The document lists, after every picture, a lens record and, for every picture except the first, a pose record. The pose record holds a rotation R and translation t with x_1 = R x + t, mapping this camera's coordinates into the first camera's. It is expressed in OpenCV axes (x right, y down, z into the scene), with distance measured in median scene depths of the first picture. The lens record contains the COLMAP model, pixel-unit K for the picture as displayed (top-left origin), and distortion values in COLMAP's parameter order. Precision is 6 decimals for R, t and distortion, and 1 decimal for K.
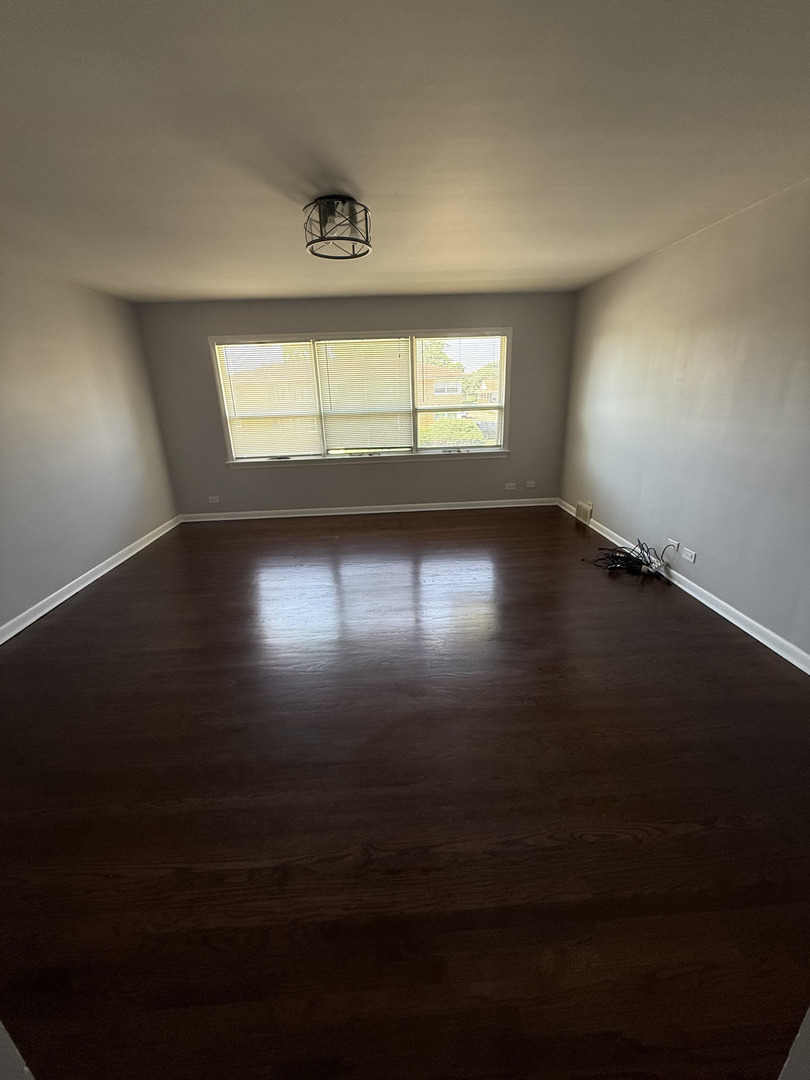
lens RADIAL K [[431.9, 0, 404.3], [0, 431.9, 535.9], [0, 0, 1]] dist [-0.000362, -0.001104]
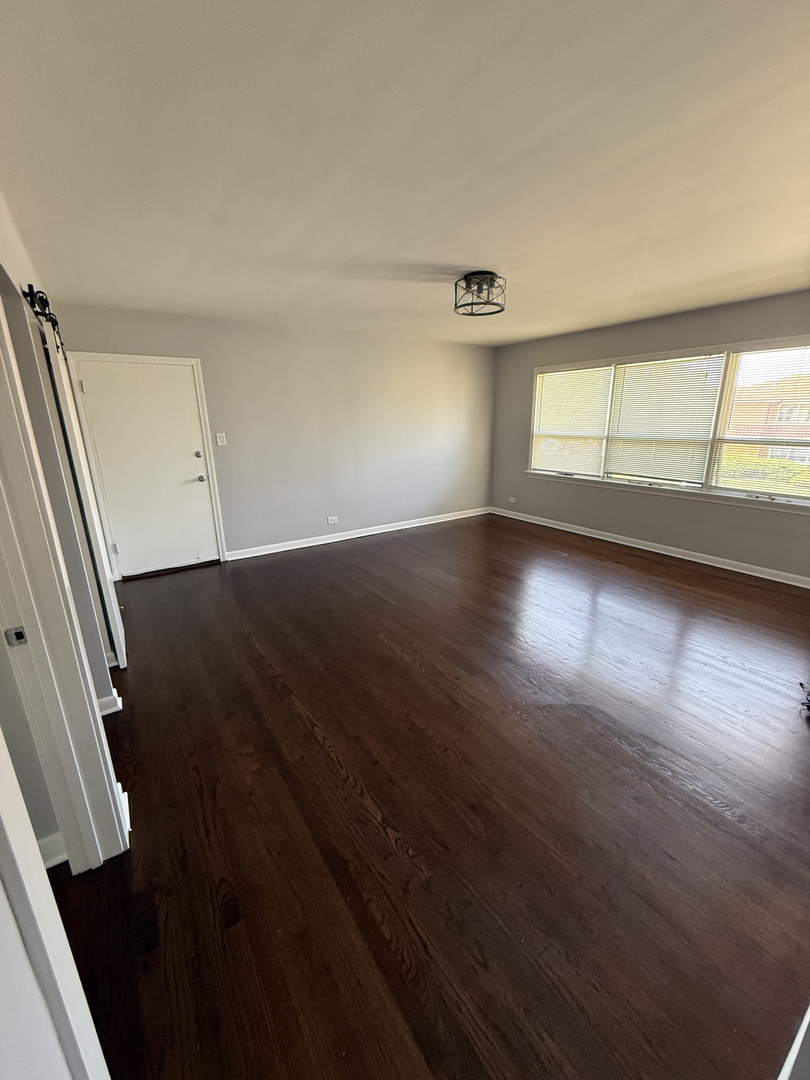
lens RADIAL K [[431.9, 0, 404.3], [0, 431.9, 535.9], [0, 0, 1]] dist [-0.000362, -0.001104]
pose [[0.517772, 0.255484, -0.816481, 0.429403], [-0.280408, 0.952329, 0.120171, -0.050303], [0.808260, 0.166726, 0.564728, 0.090207]]
